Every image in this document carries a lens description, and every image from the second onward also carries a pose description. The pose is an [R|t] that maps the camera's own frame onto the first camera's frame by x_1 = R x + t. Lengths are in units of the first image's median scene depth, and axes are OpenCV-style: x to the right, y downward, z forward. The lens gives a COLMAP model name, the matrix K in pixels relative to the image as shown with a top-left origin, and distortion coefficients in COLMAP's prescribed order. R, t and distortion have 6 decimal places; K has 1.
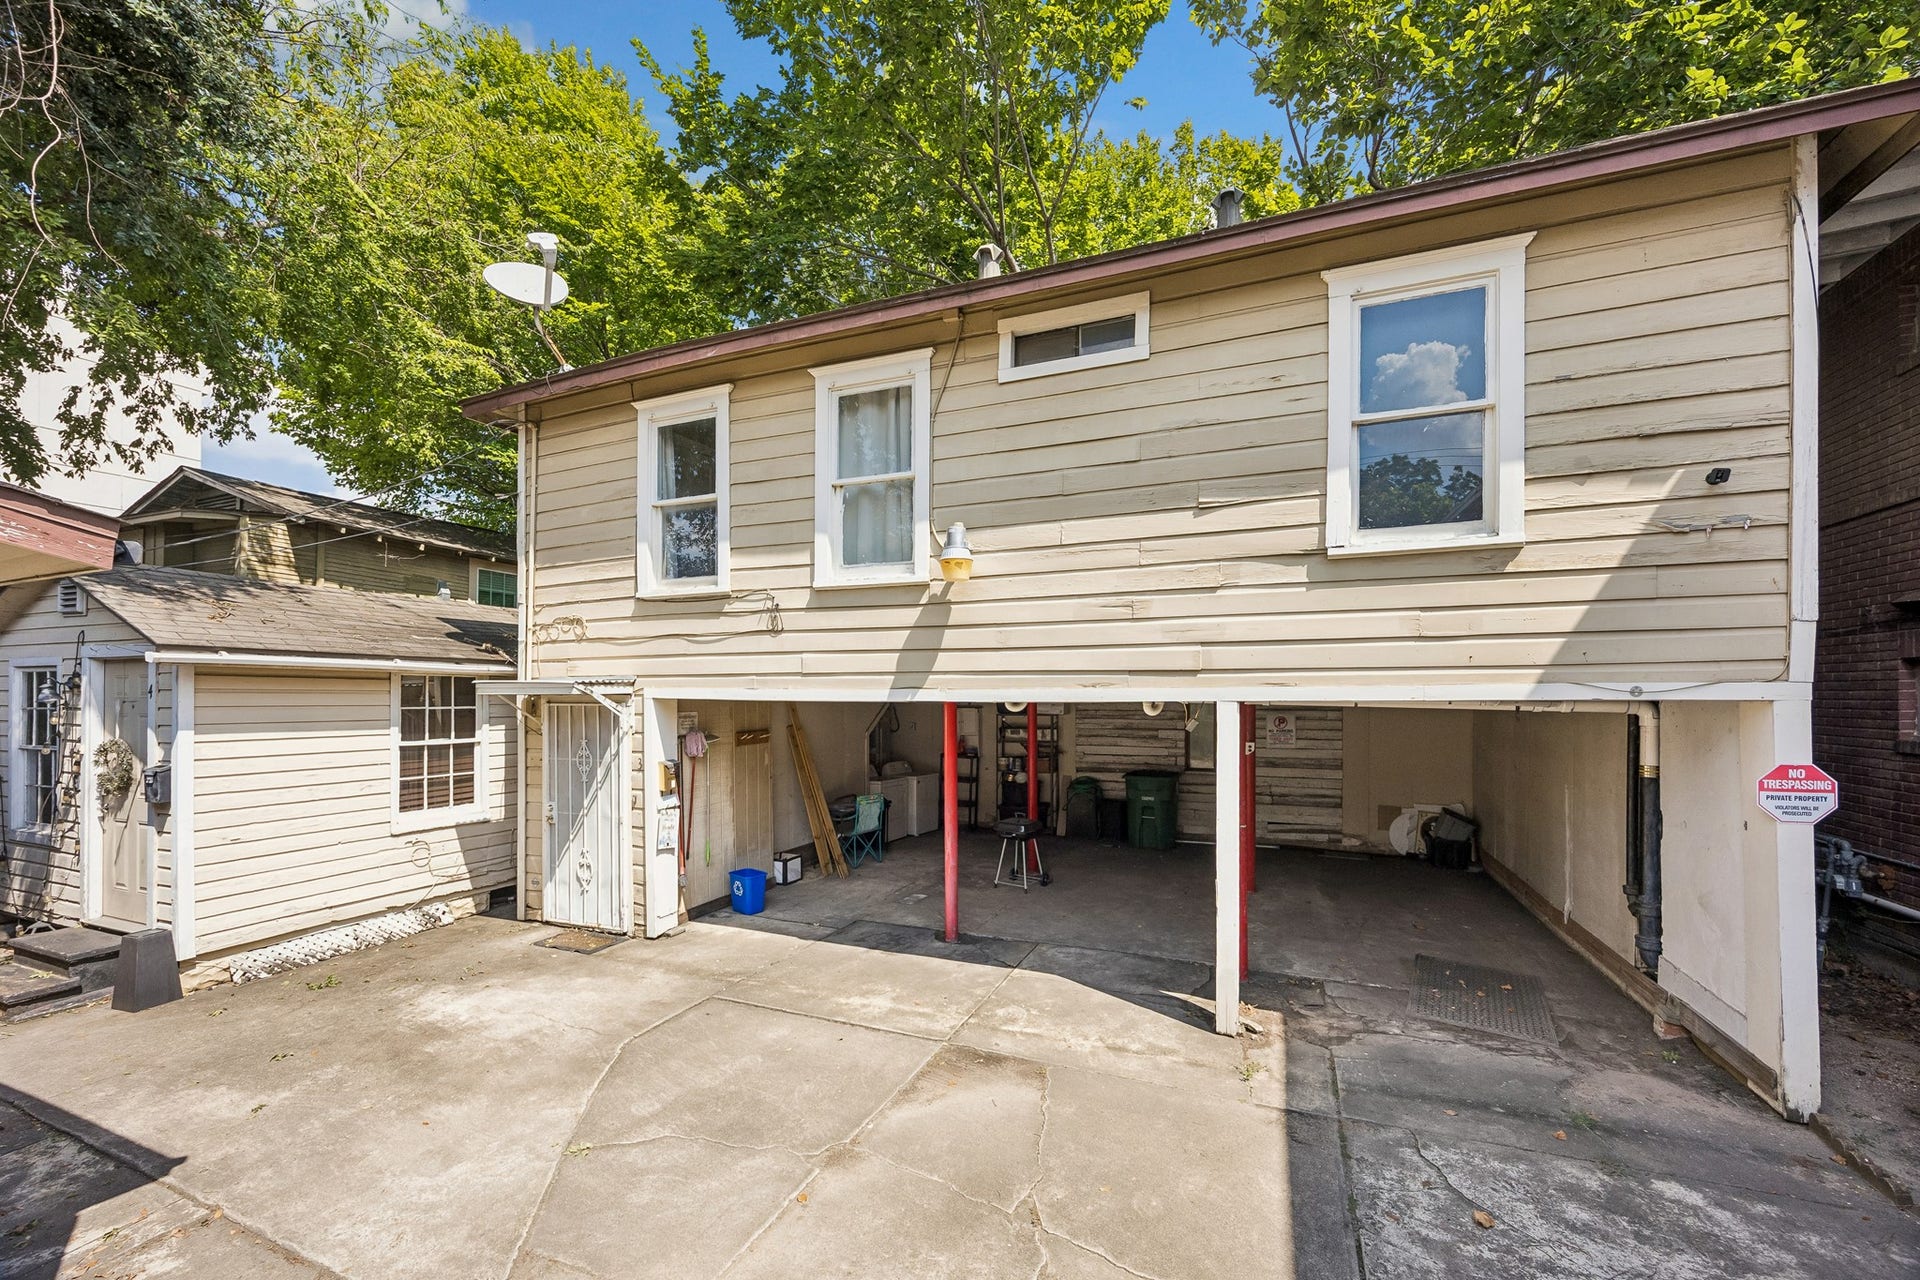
lens RADIAL K [[770.1, 0, 964.6], [0, 770.1, 688.5], [0, 0, 1]] dist [-0.000387, 0.000005]
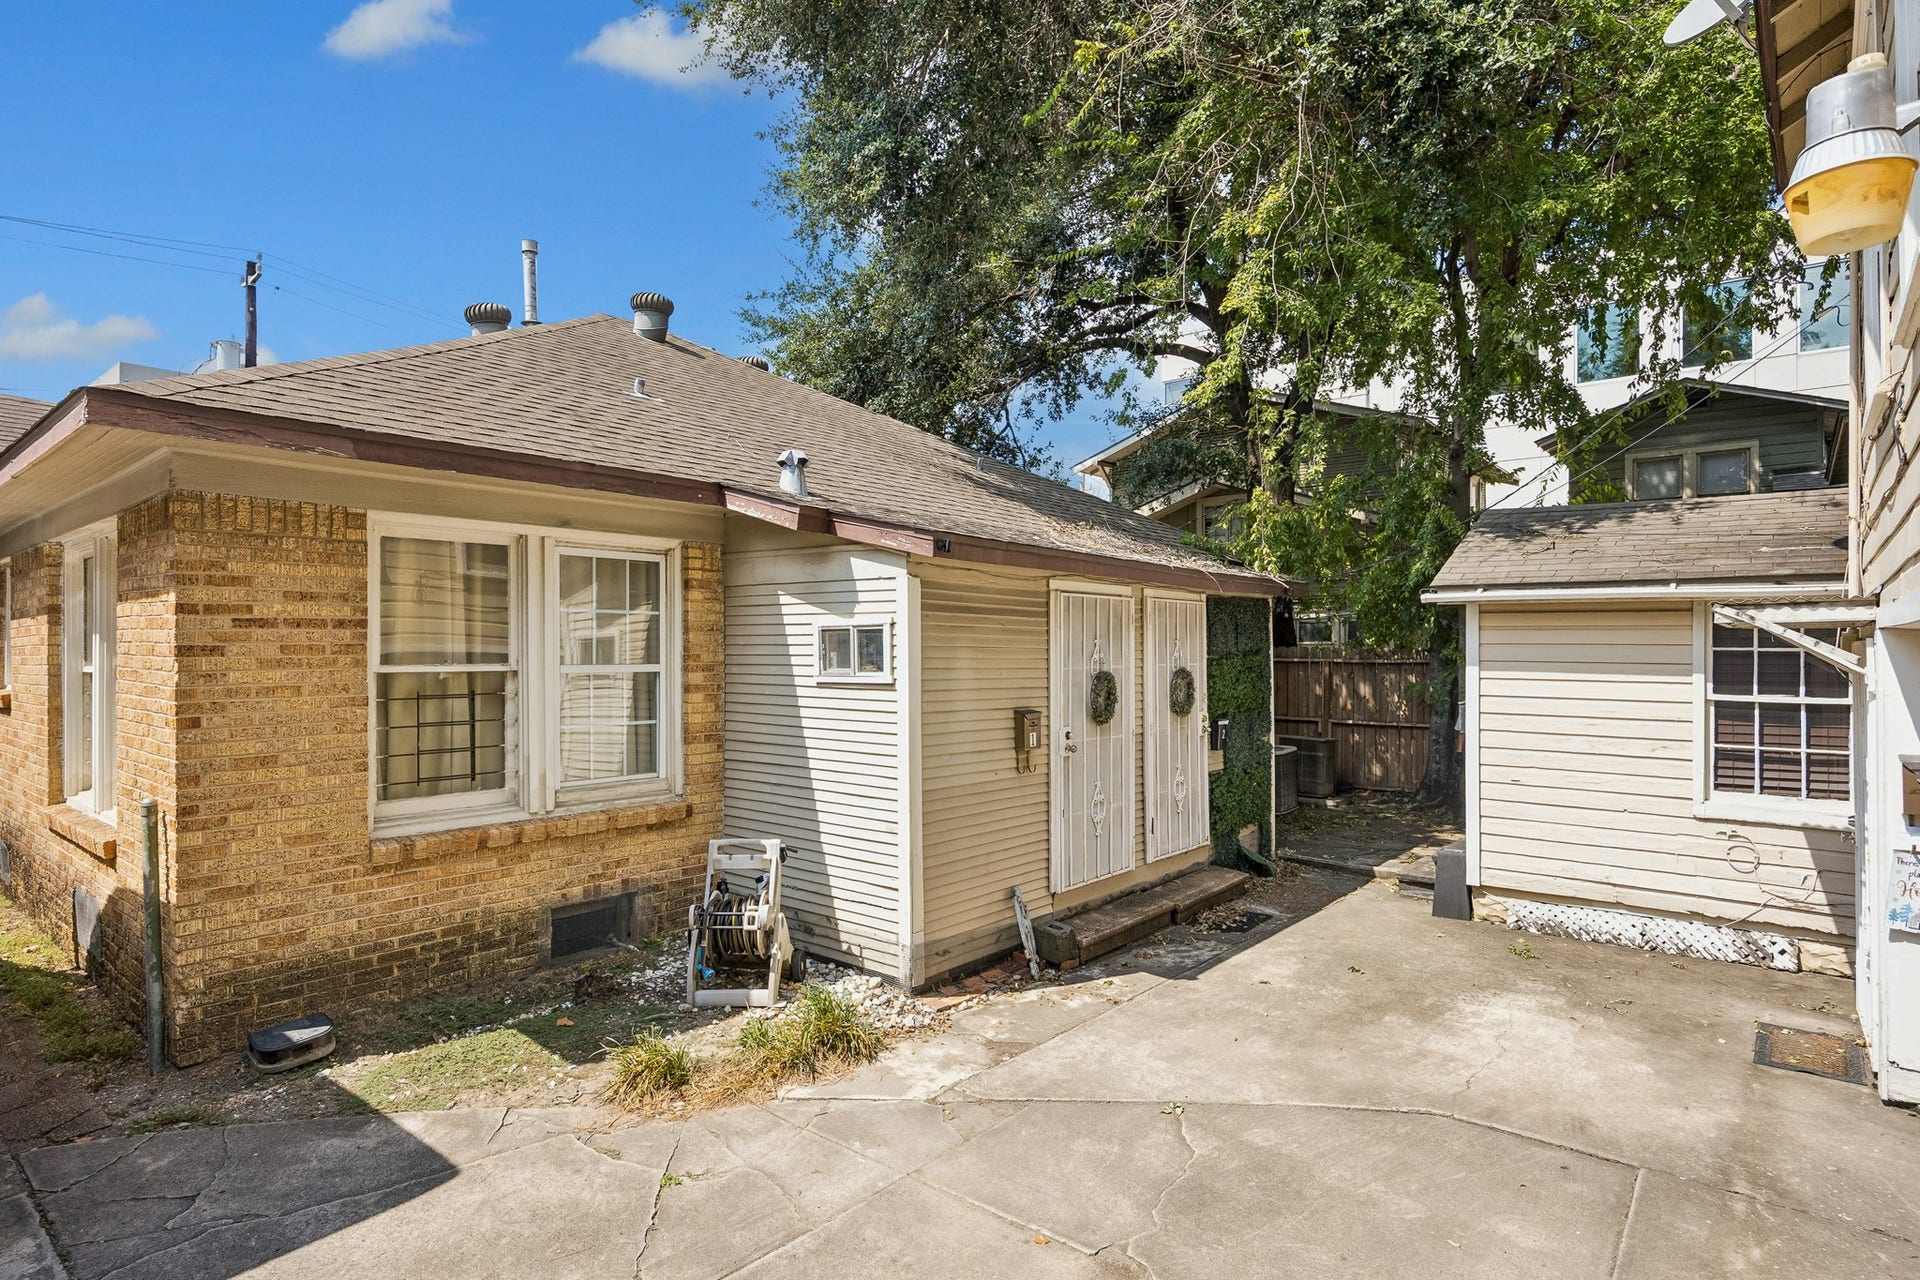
lens RADIAL K [[996.6, 0, 964.5], [0, 996.6, 649.6], [0, 0, 1]] dist [-0.000354, -0.000271]
pose [[-0.292702, 0.002235, -0.956201, 0.452246], [0.005561, 0.999984, 0.000635, 0.025612], [0.956187, -0.005132, -0.292710, 0.691285]]
